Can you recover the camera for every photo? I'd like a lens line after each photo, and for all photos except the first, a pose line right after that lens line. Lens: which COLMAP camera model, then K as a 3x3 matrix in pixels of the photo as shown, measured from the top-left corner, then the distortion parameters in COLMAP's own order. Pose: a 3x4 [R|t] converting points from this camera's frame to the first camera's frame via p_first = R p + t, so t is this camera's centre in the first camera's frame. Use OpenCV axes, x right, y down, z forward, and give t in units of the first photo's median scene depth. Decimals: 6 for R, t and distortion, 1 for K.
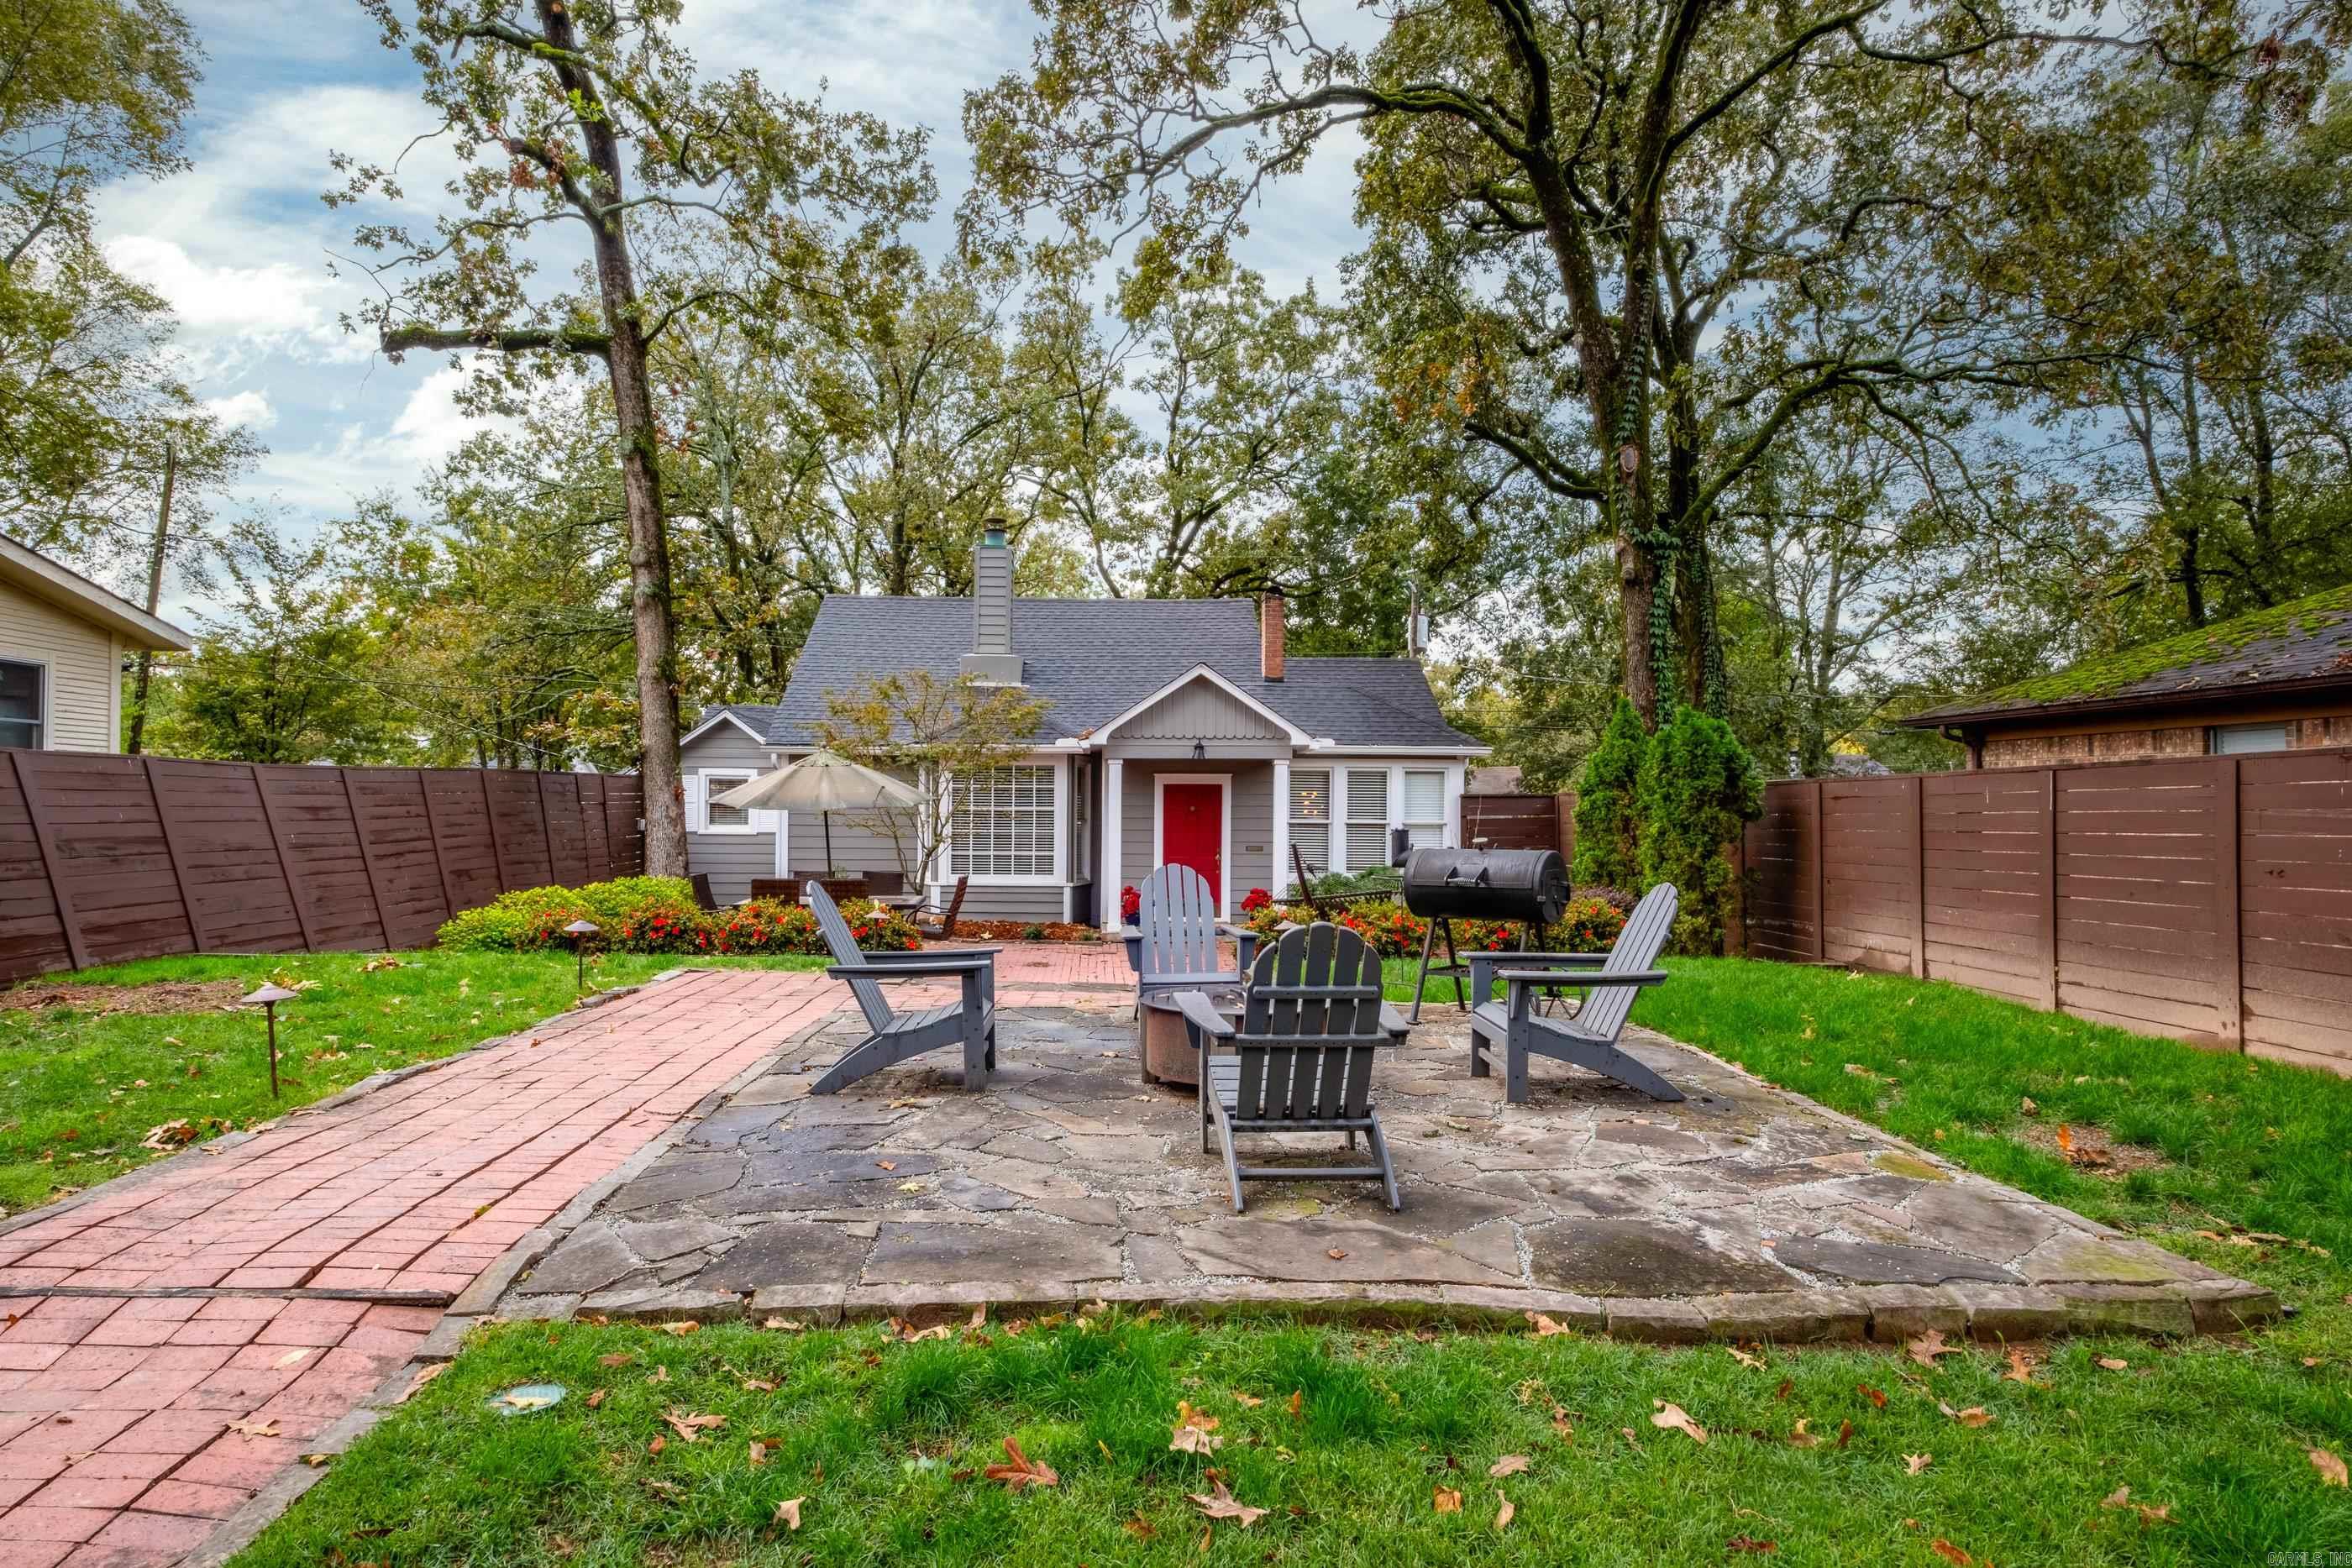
lens RADIAL K [[1344.4, 0, 1110.6], [0, 1344.4, 785.3], [0, 0, 1]] dist [0.000571, 0.001756]
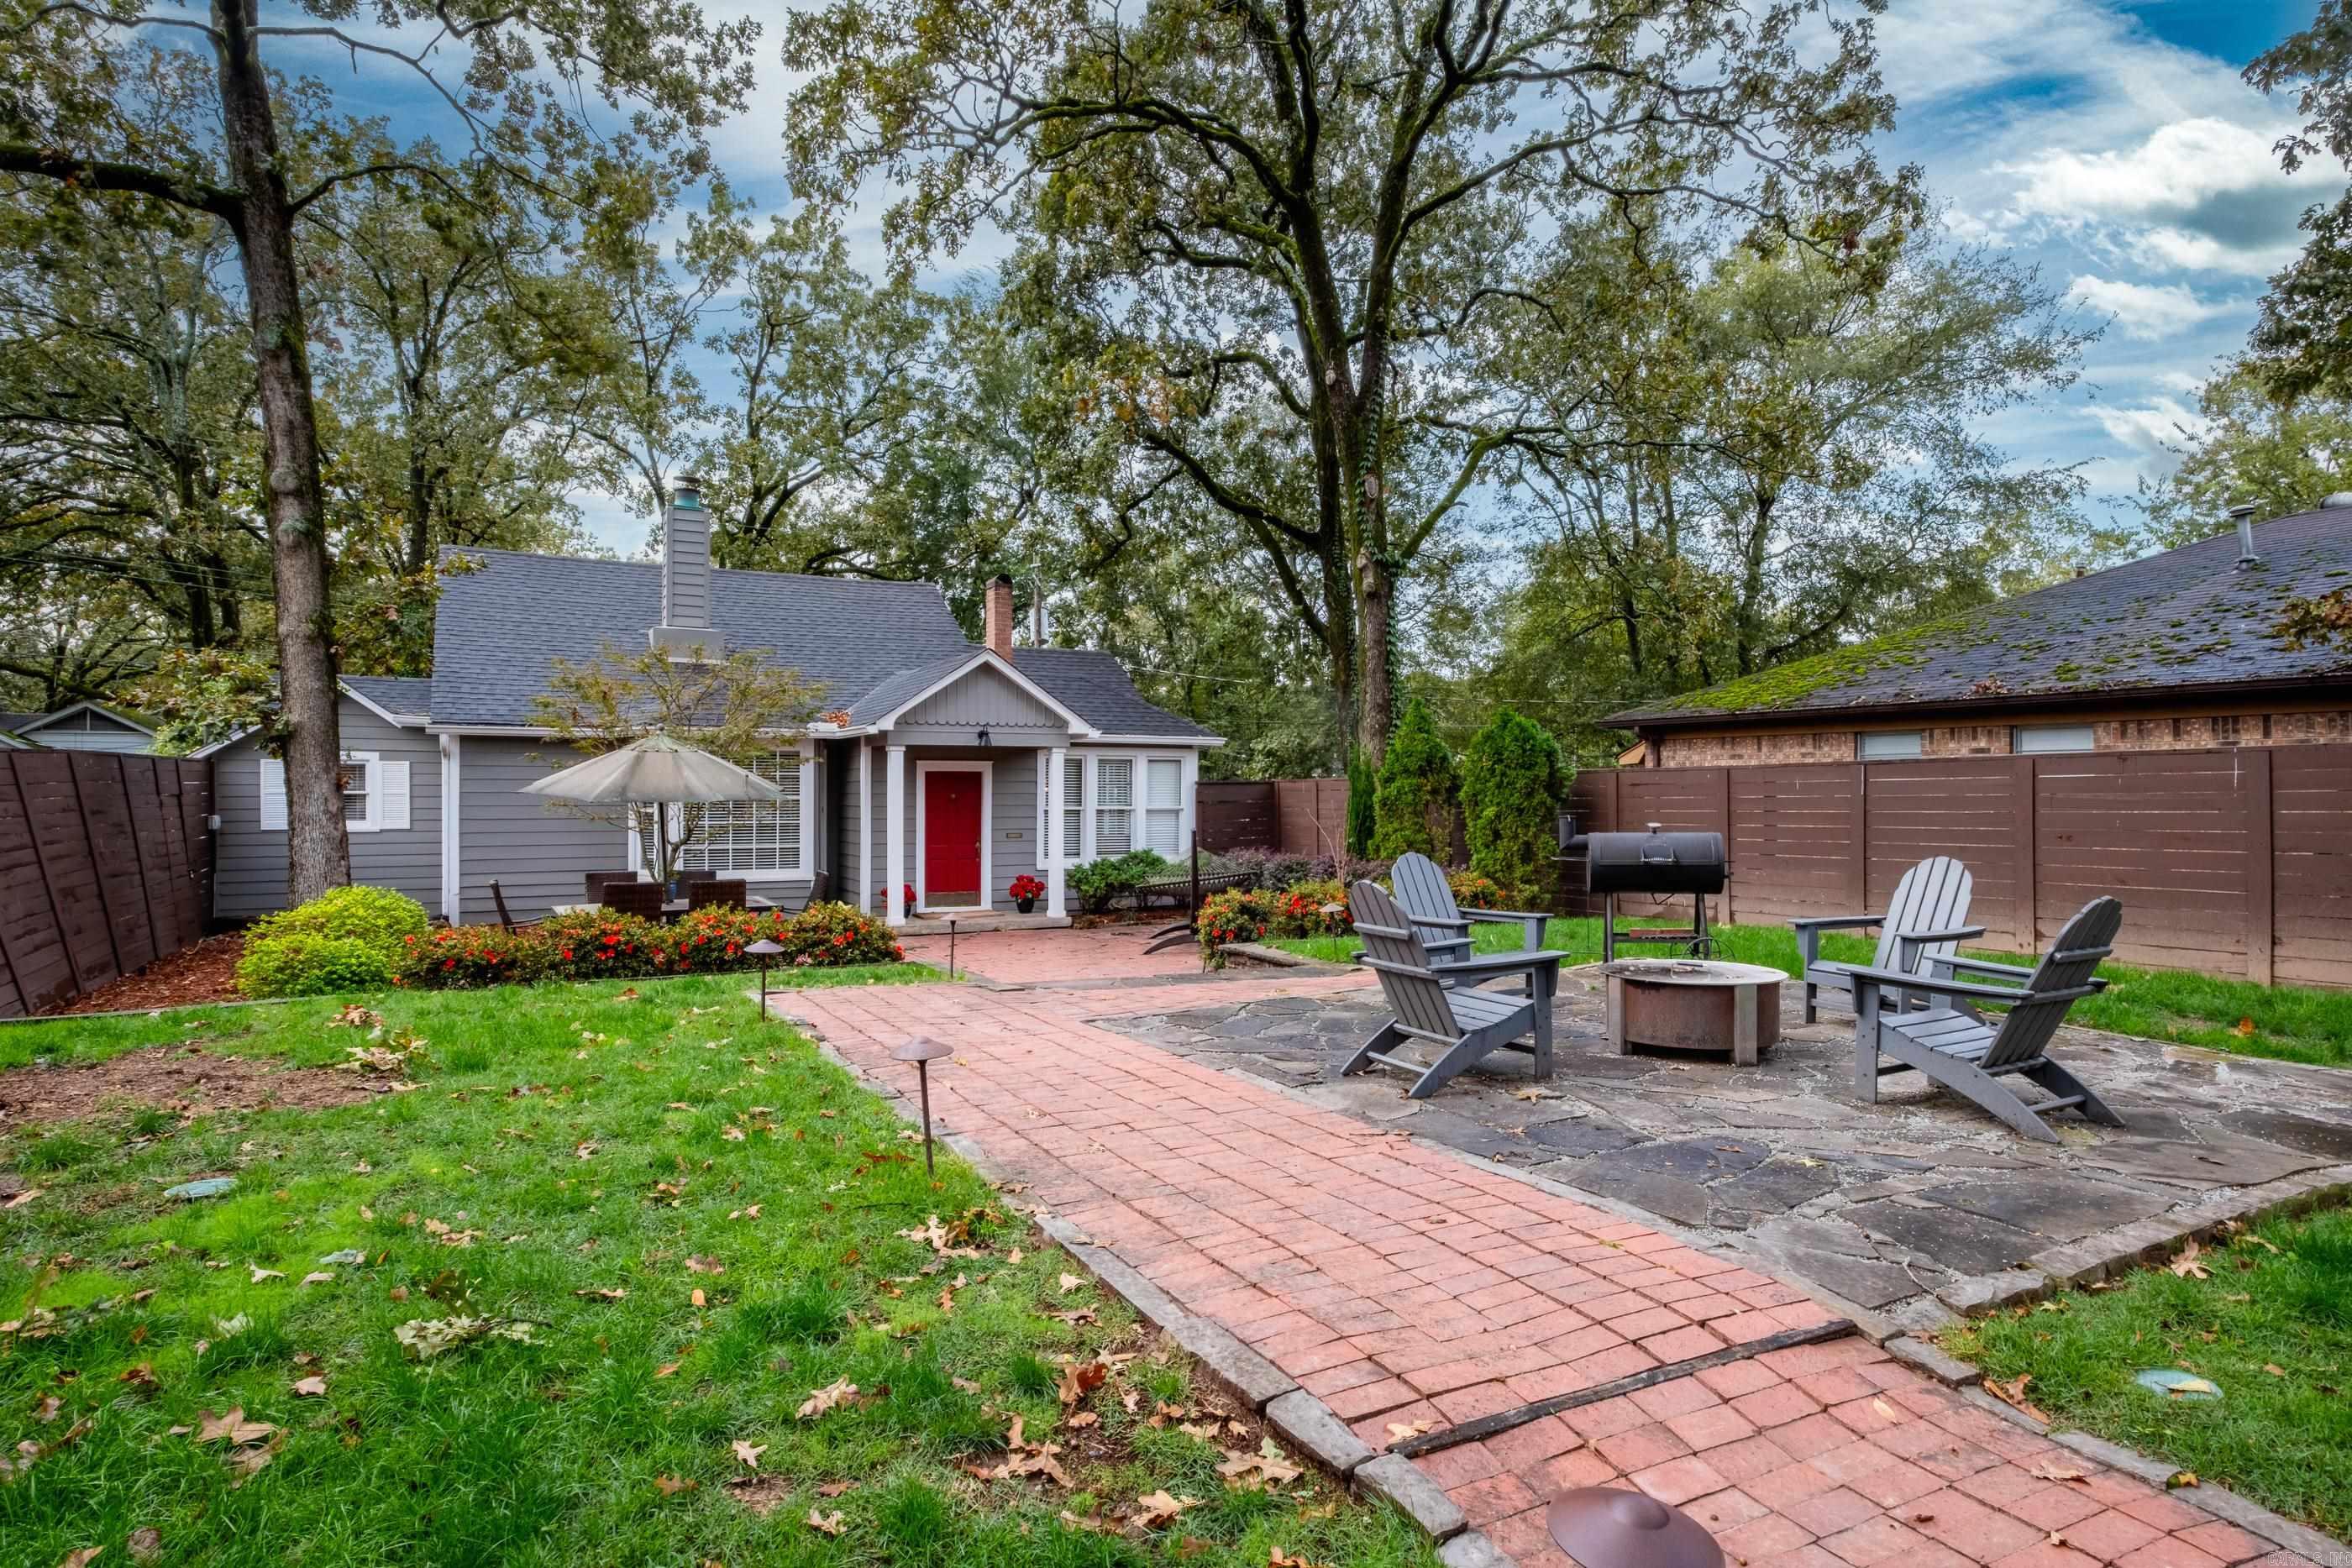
lens RADIAL K [[1314.2, 0, 1183.5], [0, 1314.2, 789.3], [0, 0, 1]] dist [0.002473, 0.003385]
pose [[0.887156, -0.005182, 0.461441, -0.239884], [-0.001724, 0.999893, 0.014543, -0.002270], [-0.461467, -0.013697, 0.887052, 0.070228]]
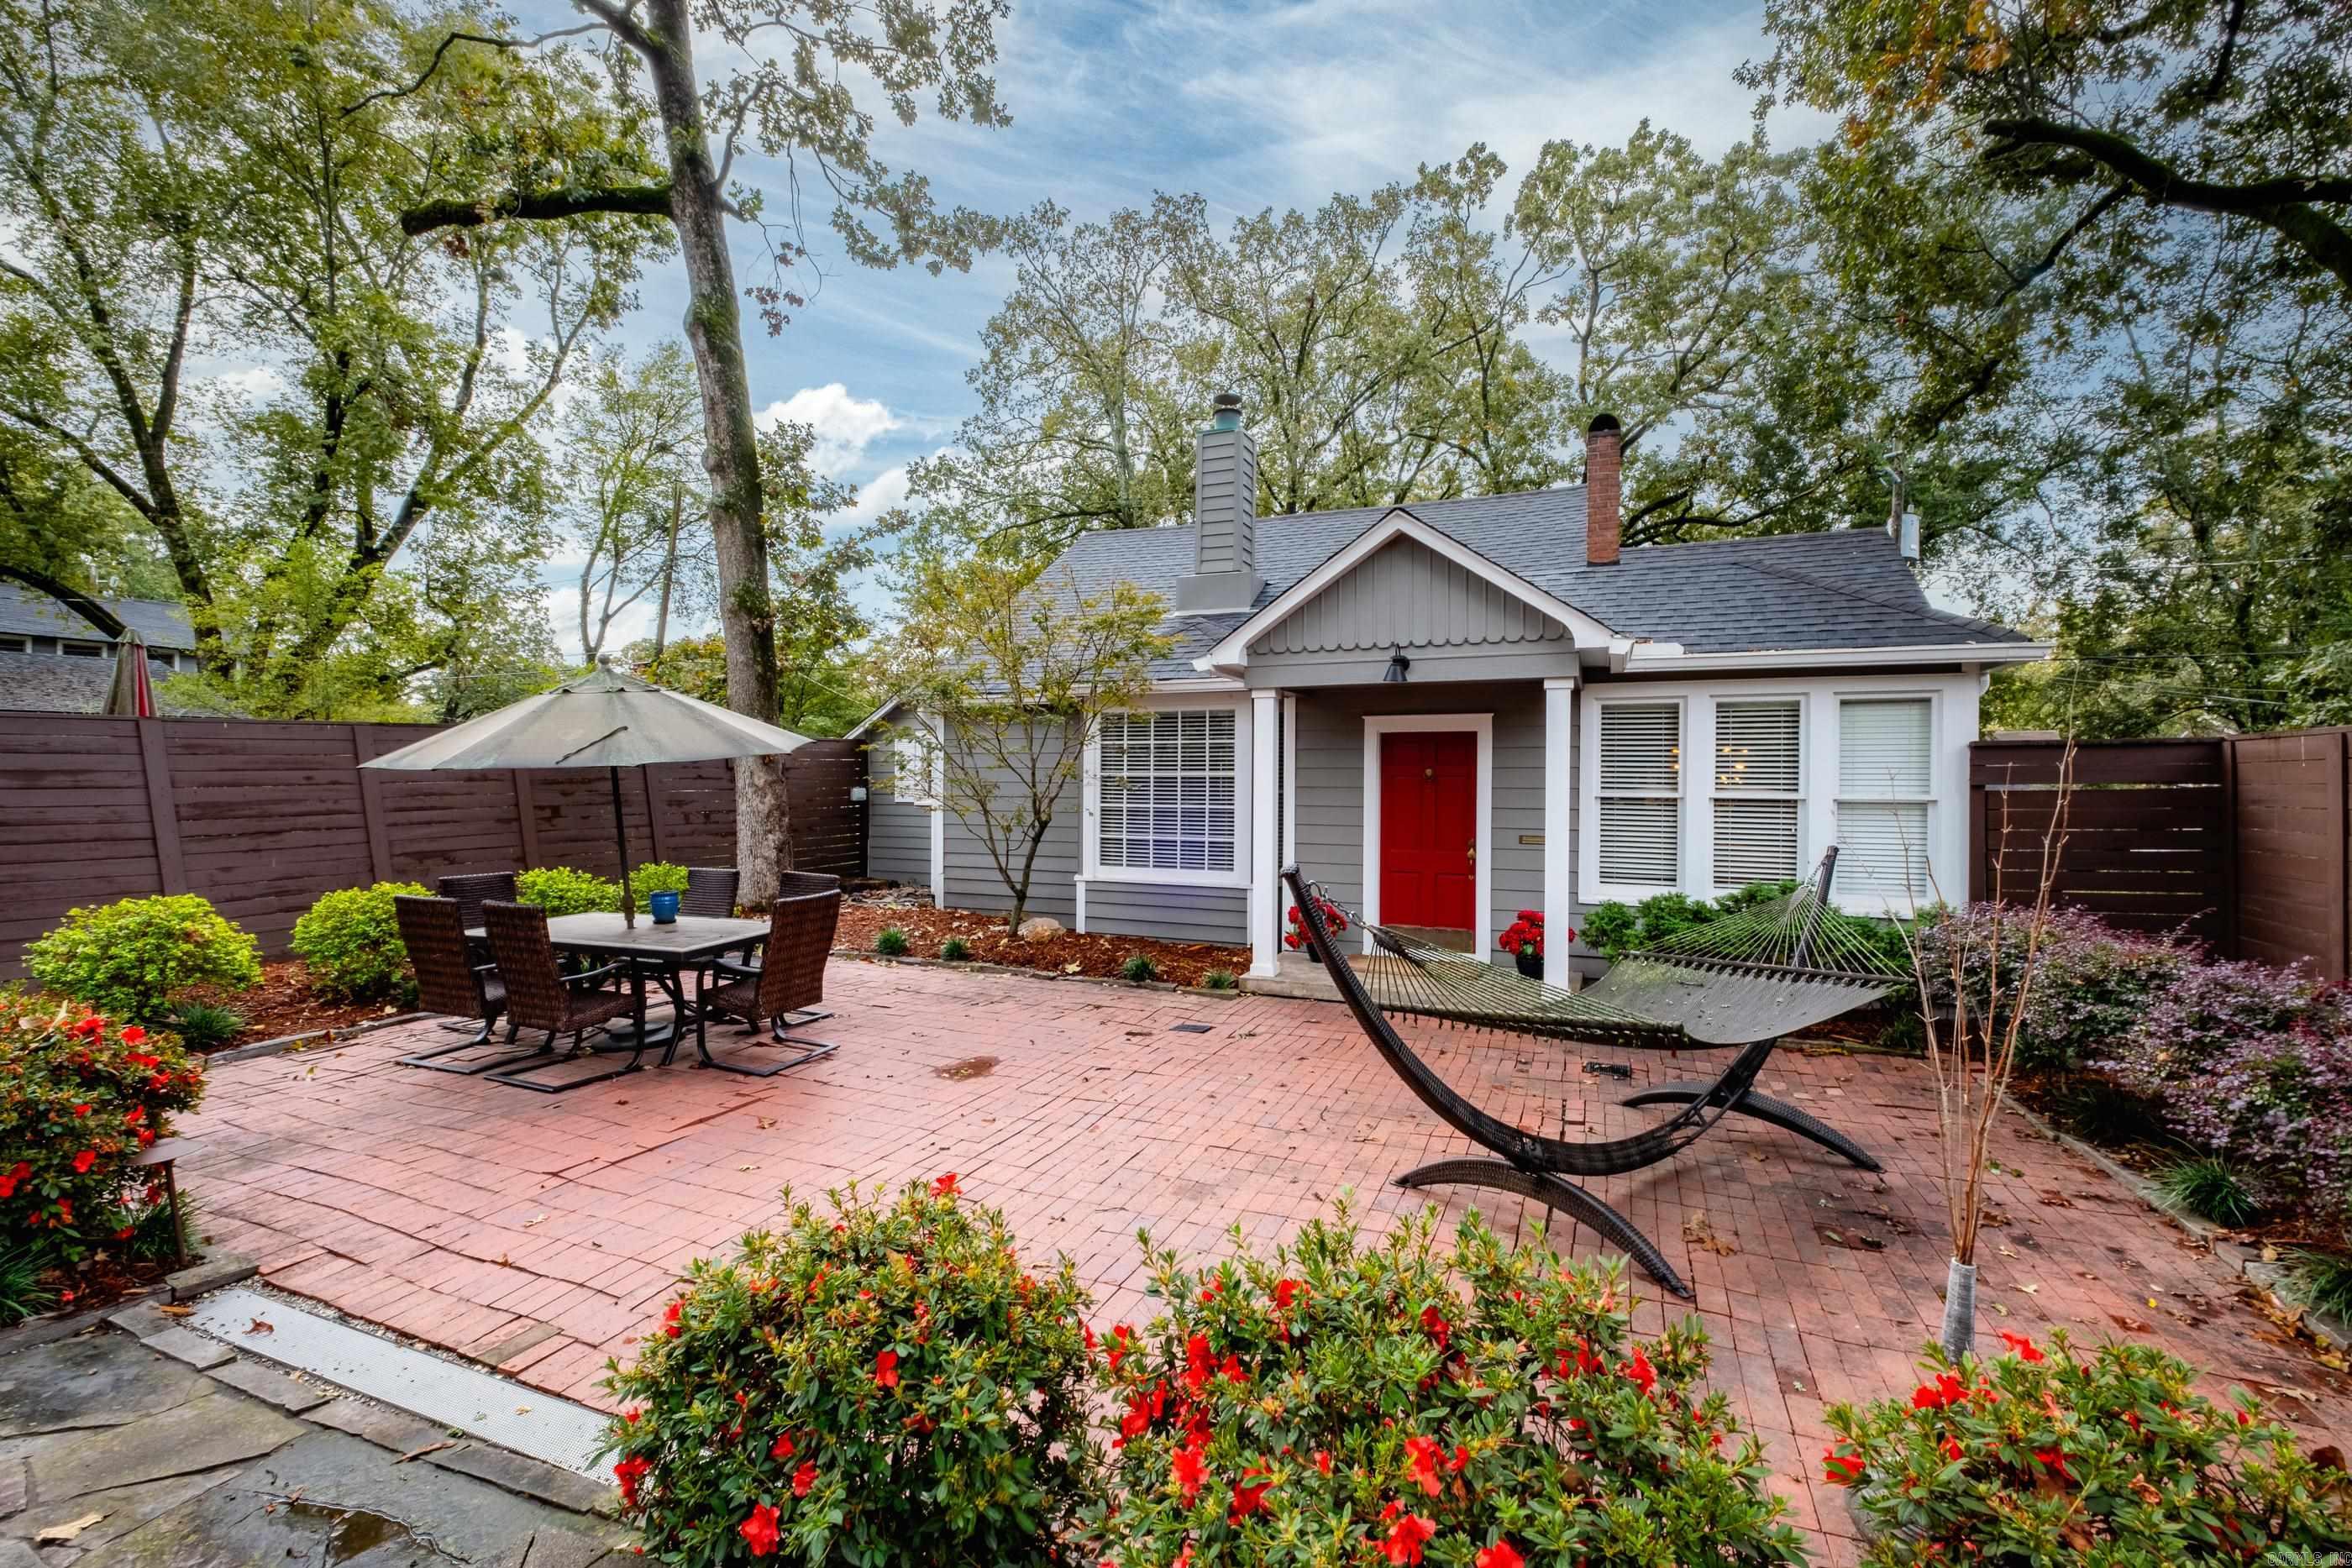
lens RADIAL K [[1025.9, 0, 1170.7], [0, 1025.9, 780.1], [0, 0, 1]] dist [0.004805, -0.000060]
pose [[0.917127, -0.000426, -0.398595, 0.143185], [0.006942, 0.999865, 0.014906, 0.013350], [0.398535, -0.016438, 0.917006, 0.541560]]
